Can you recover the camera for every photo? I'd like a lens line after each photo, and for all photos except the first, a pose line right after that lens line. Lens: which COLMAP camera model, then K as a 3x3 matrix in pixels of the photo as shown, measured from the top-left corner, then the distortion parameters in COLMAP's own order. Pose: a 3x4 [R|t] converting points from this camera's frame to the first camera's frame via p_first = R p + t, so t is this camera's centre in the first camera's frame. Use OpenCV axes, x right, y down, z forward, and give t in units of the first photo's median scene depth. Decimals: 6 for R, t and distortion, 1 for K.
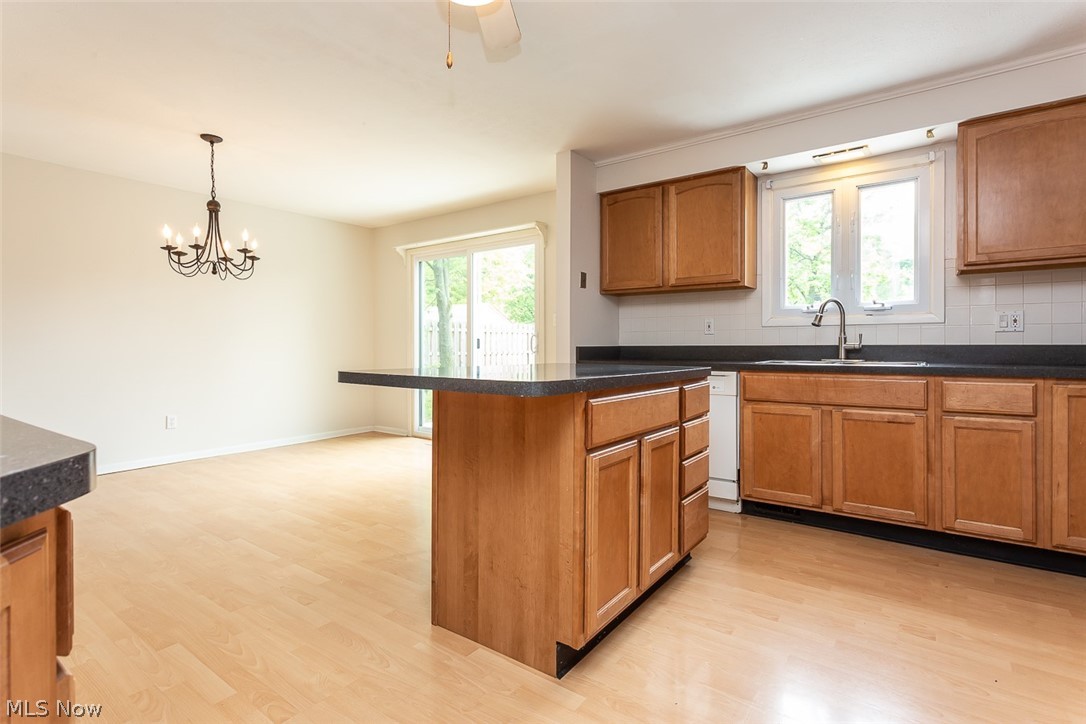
lens RADIAL K [[520.1, 0, 546.0], [0, 520.1, 345.7], [0, 0, 1]] dist [0.000072, 0.000313]
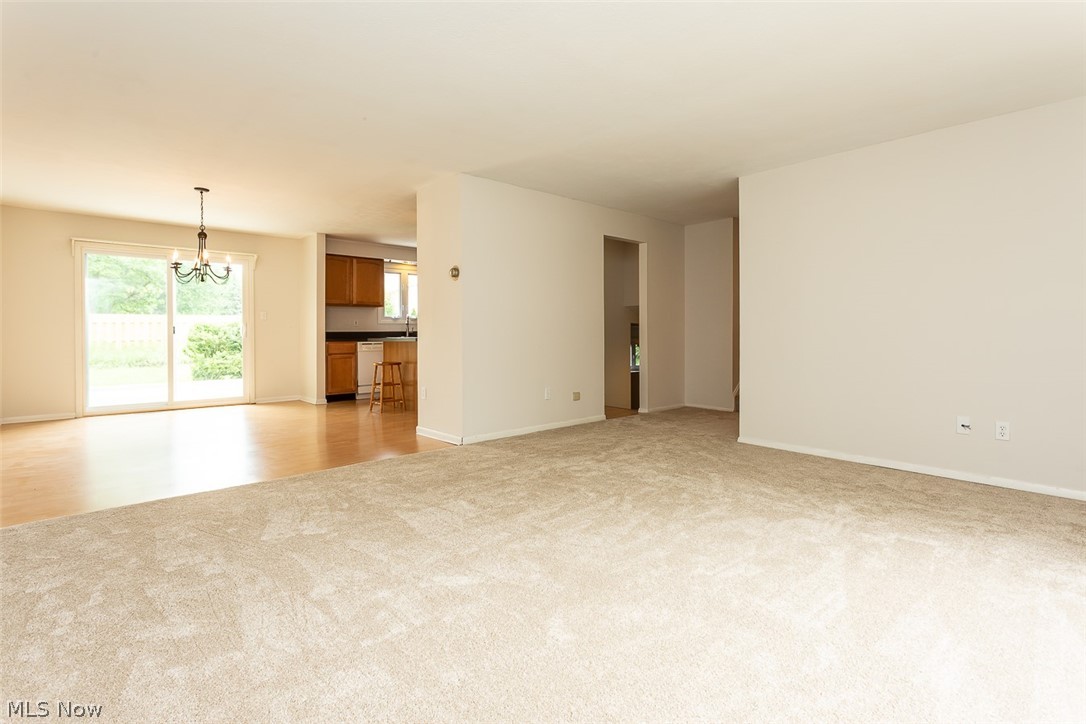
lens RADIAL K [[507.8, 0, 544.5], [0, 507.8, 334.7], [0, 0, 1]] dist [0.001682, 0.000391]
pose [[0.195812, -0.003943, 0.980634, -1.870169], [0.000665, 0.999992, 0.003888, 0.005778], [-0.980641, -0.000109, 0.195813, -0.227480]]
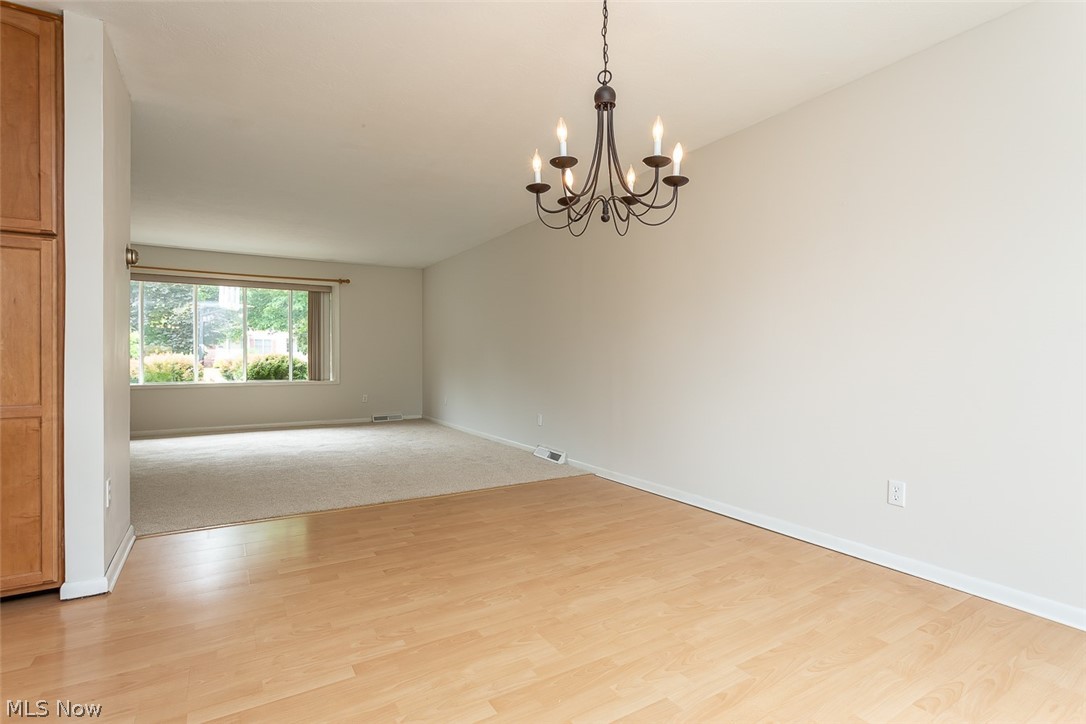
lens RADIAL K [[531.4, 0, 543.0], [0, 531.4, 362.0], [0, 0, 1]] dist [0.002716, 0.000607]
pose [[-0.390638, 0.008820, -0.920502, -0.101578], [-0.001060, 0.999949, 0.010031, 0.009237], [0.920544, 0.004894, -0.390608, 1.169235]]
